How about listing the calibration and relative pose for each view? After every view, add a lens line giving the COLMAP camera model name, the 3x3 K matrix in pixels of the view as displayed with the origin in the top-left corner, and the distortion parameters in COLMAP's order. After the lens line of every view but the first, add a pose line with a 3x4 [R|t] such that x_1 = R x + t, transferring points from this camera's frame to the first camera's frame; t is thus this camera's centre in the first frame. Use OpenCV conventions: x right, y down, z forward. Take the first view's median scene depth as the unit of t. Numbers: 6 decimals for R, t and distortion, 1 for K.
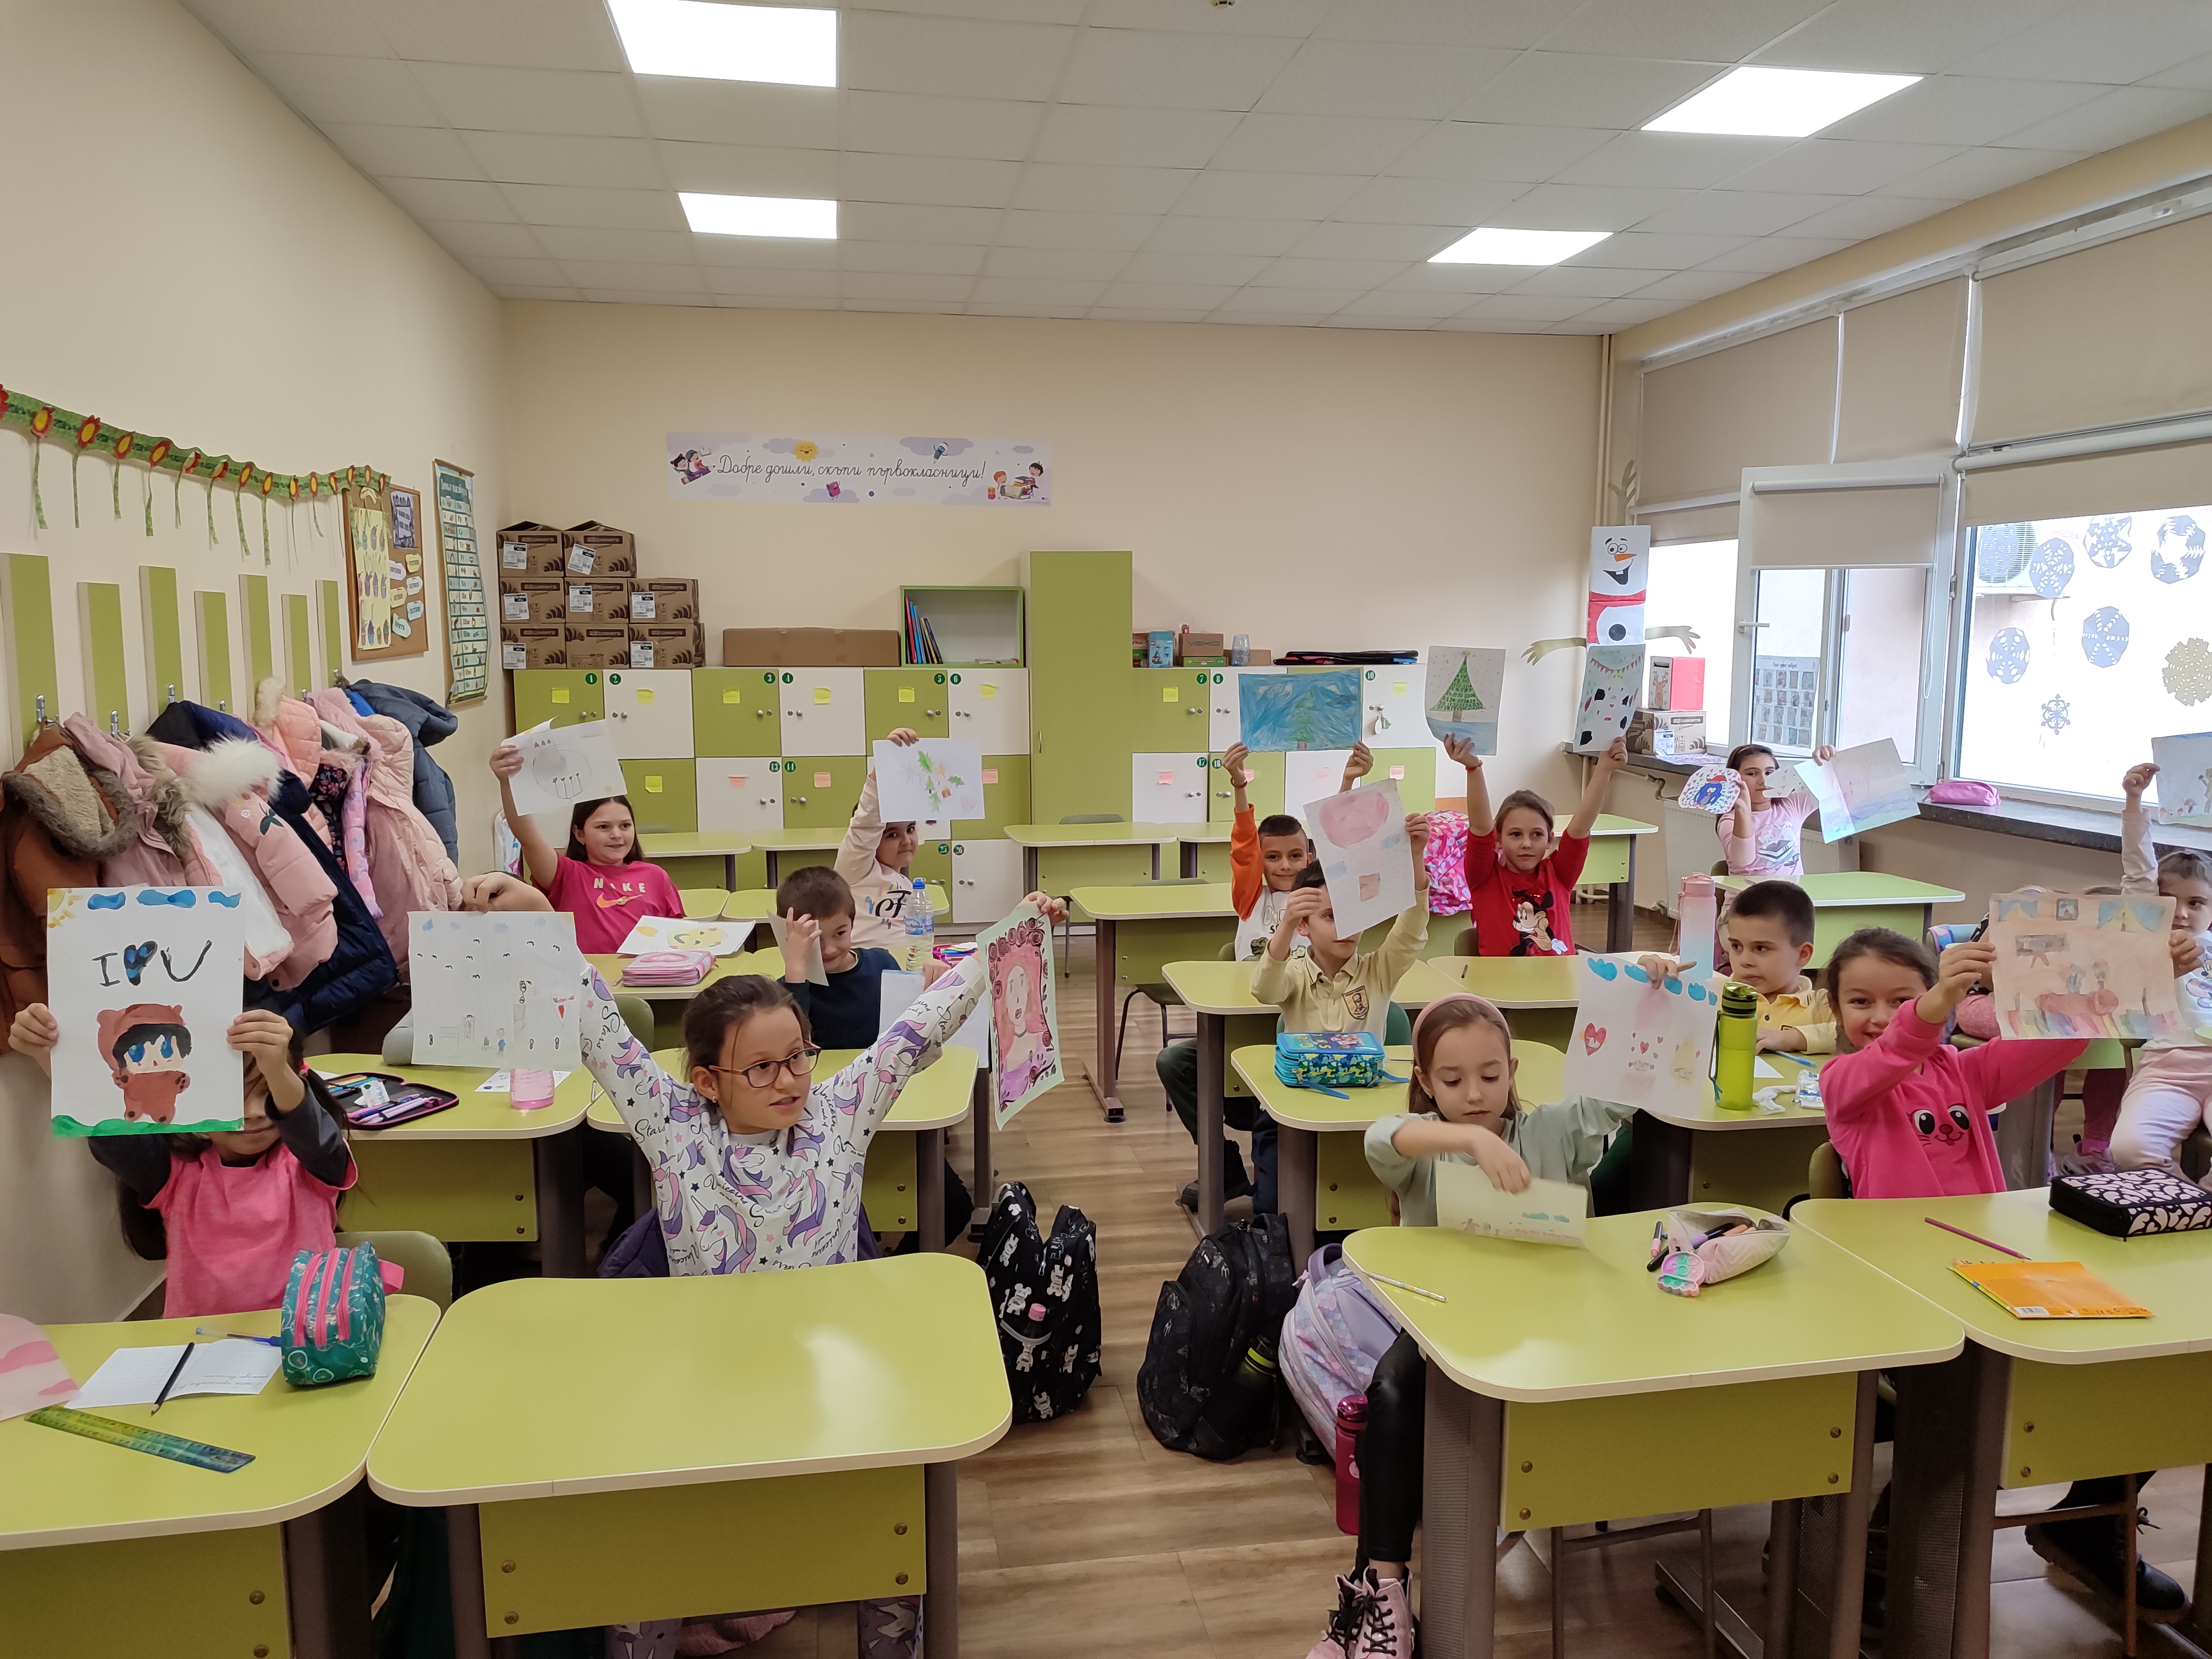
lens RADIAL K [[1595.4, 0, 1117.9], [0, 1595.4, 821.1], [0, 0, 1]] dist [0.015307, -0.008154]
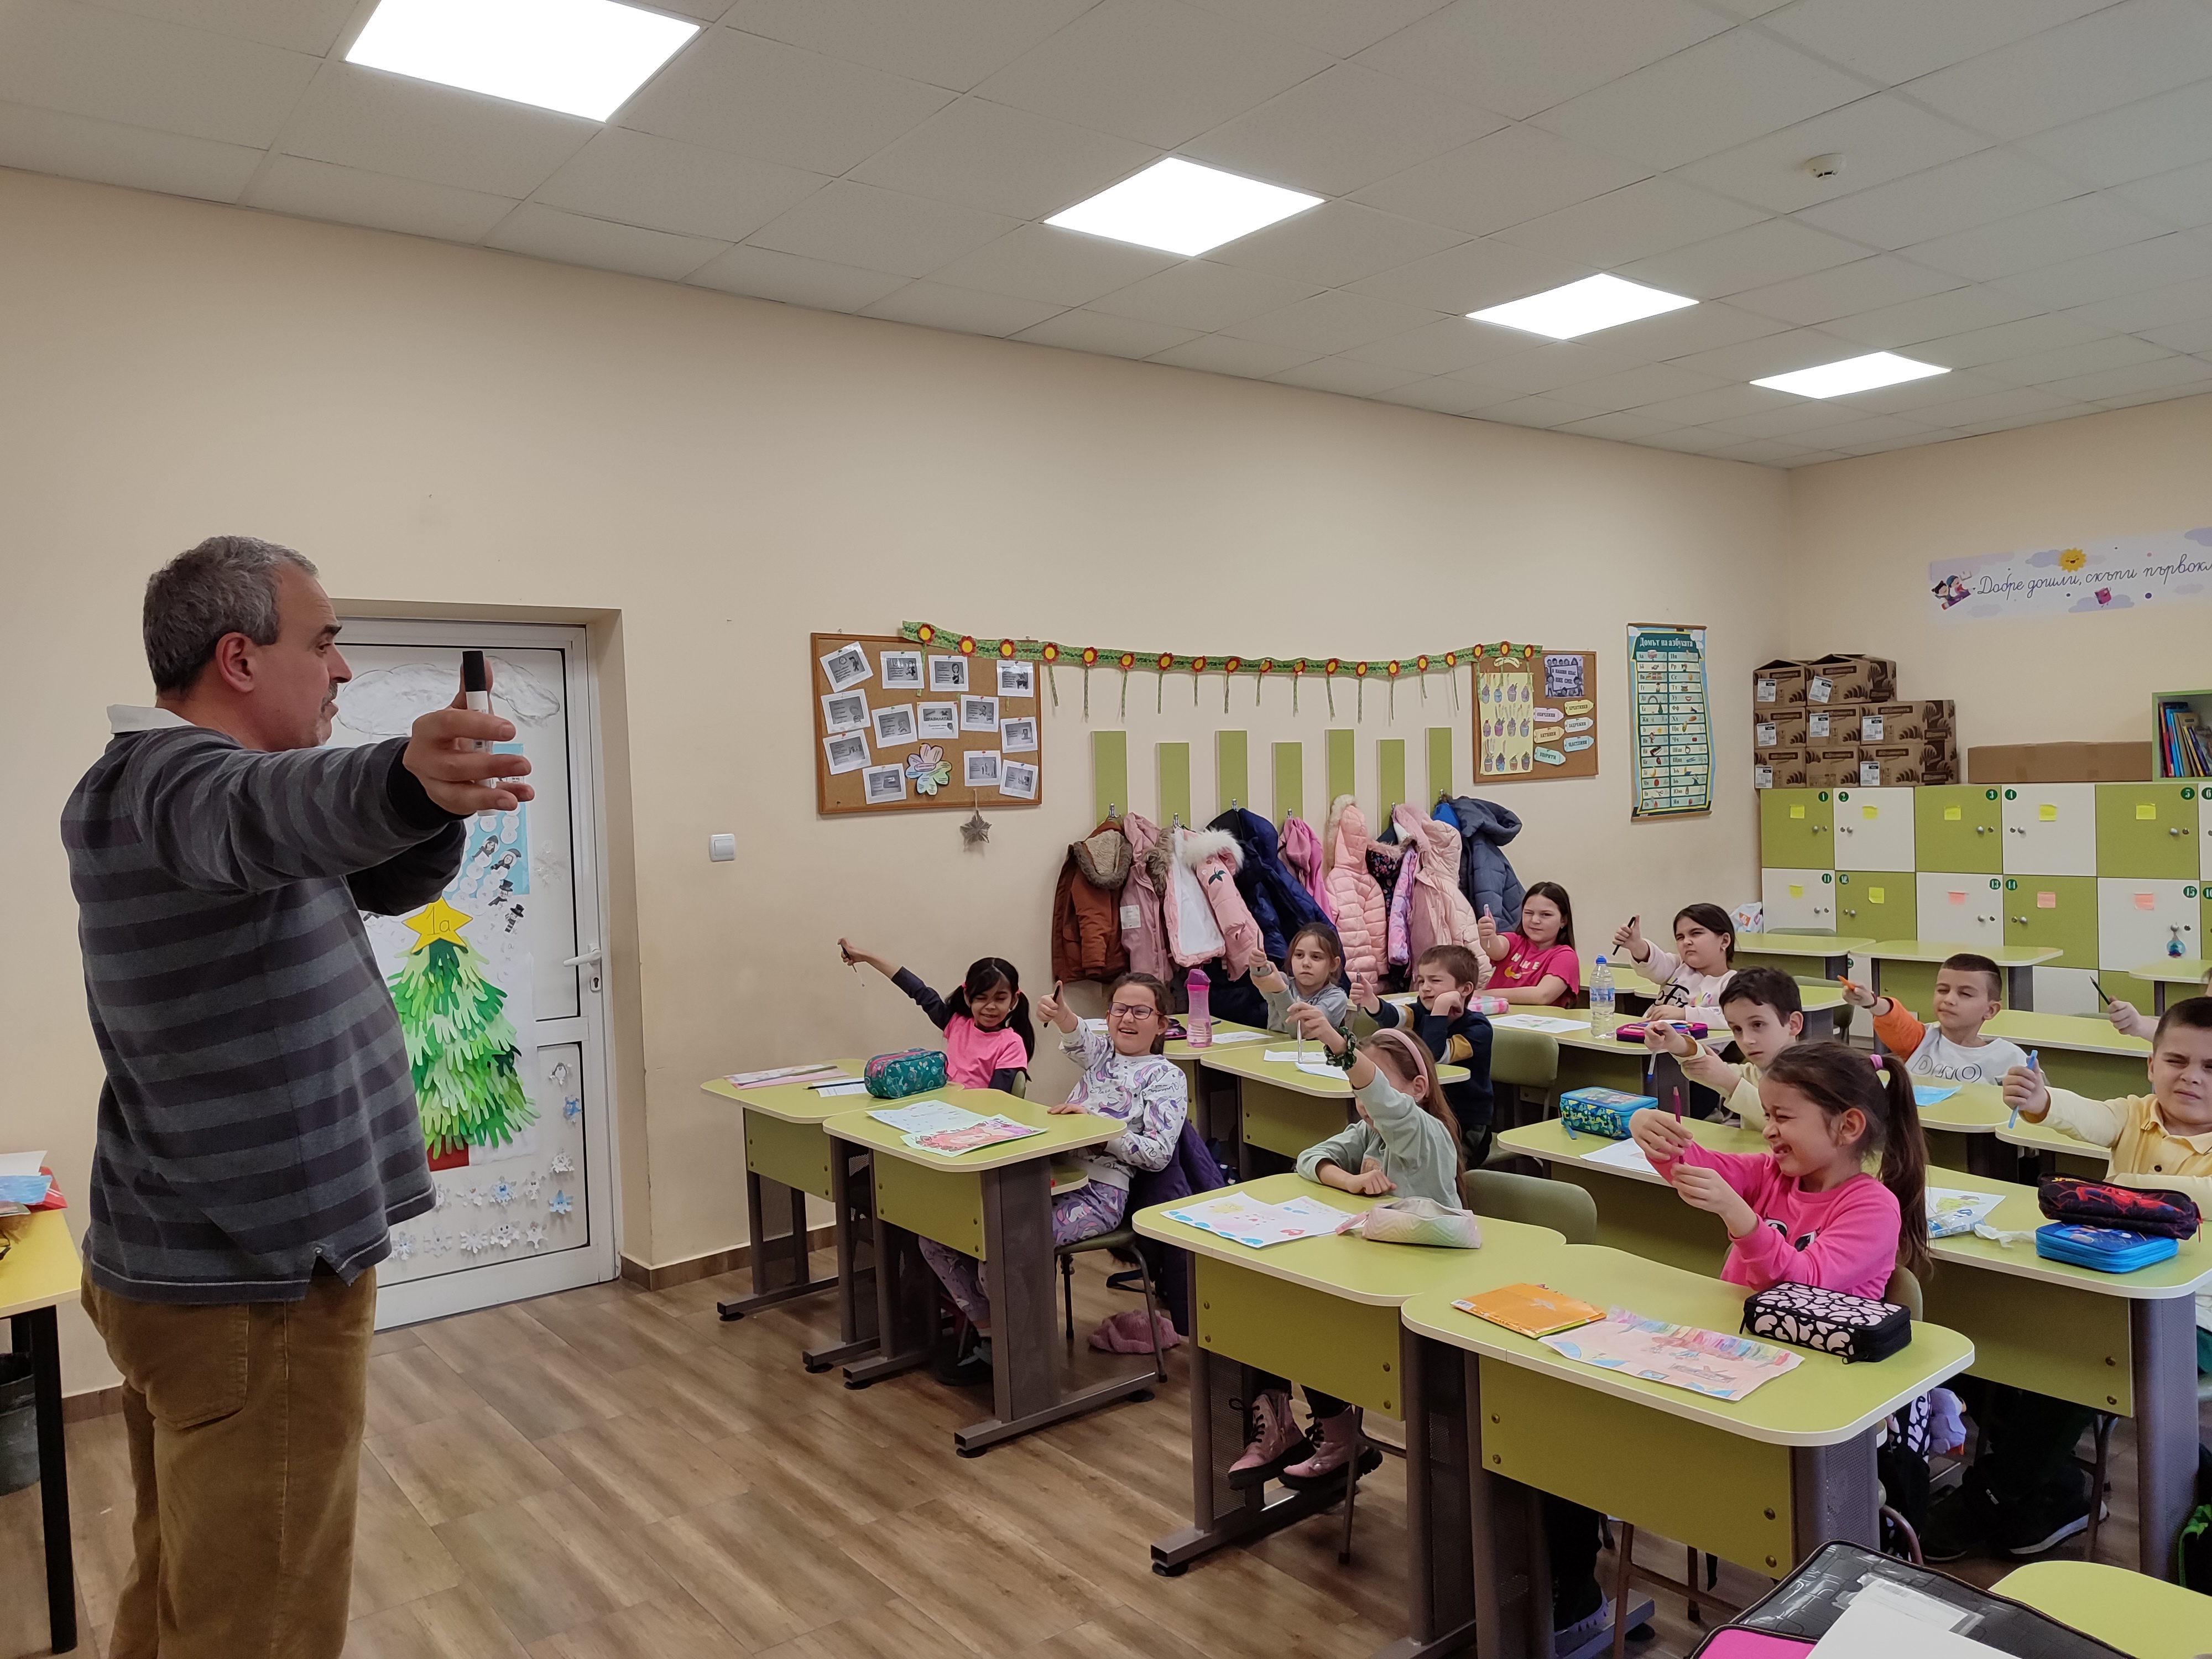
lens RADIAL K [[1595.4, 0, 1117.9], [0, 1595.4, 821.1], [0, 0, 1]] dist [0.015307, -0.008154]
pose [[0.480420, 0.006976, -0.877011, 0.397330], [-0.075963, 0.996542, -0.033685, 0.001845], [0.873743, 0.082803, 0.479288, 0.047102]]
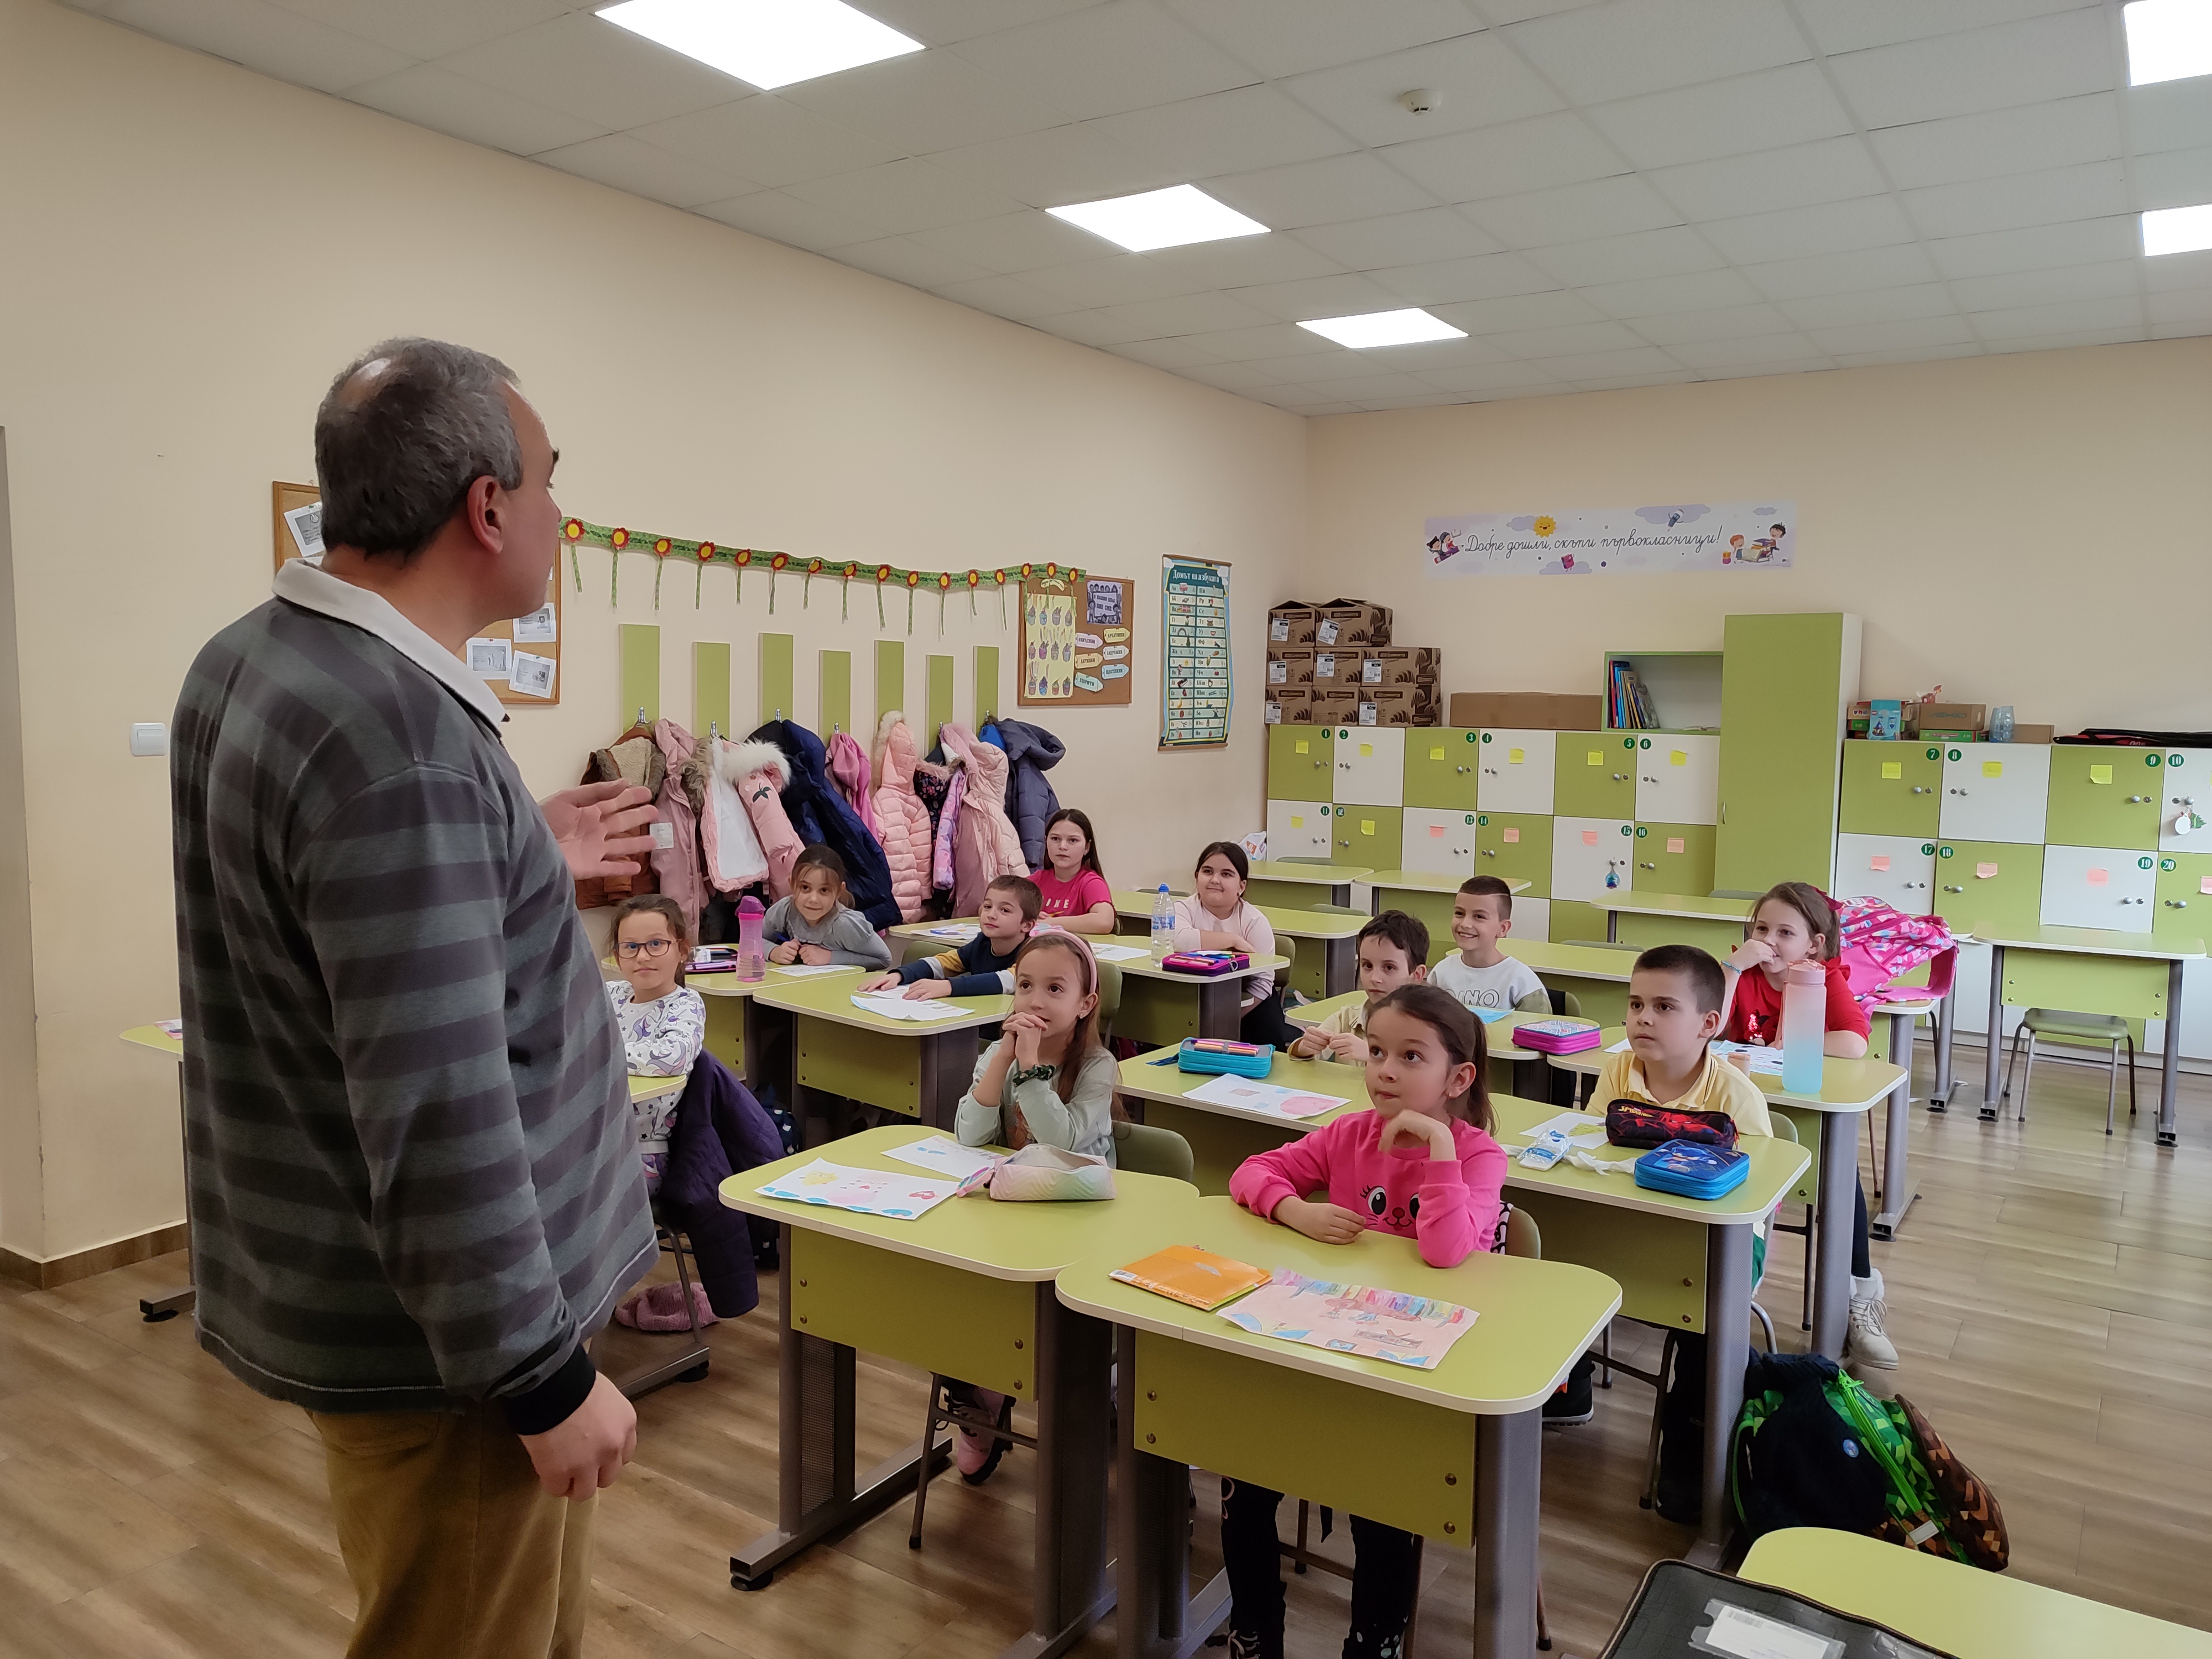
lens RADIAL K [[1595.4, 0, 1117.9], [0, 1595.4, 821.1], [0, 0, 1]] dist [0.015307, -0.008154]
pose [[0.730077, 0.064594, -0.680305, 0.348364], [-0.099684, 0.994941, -0.012508, 0.003958], [0.676055, 0.076947, 0.732822, 0.049924]]
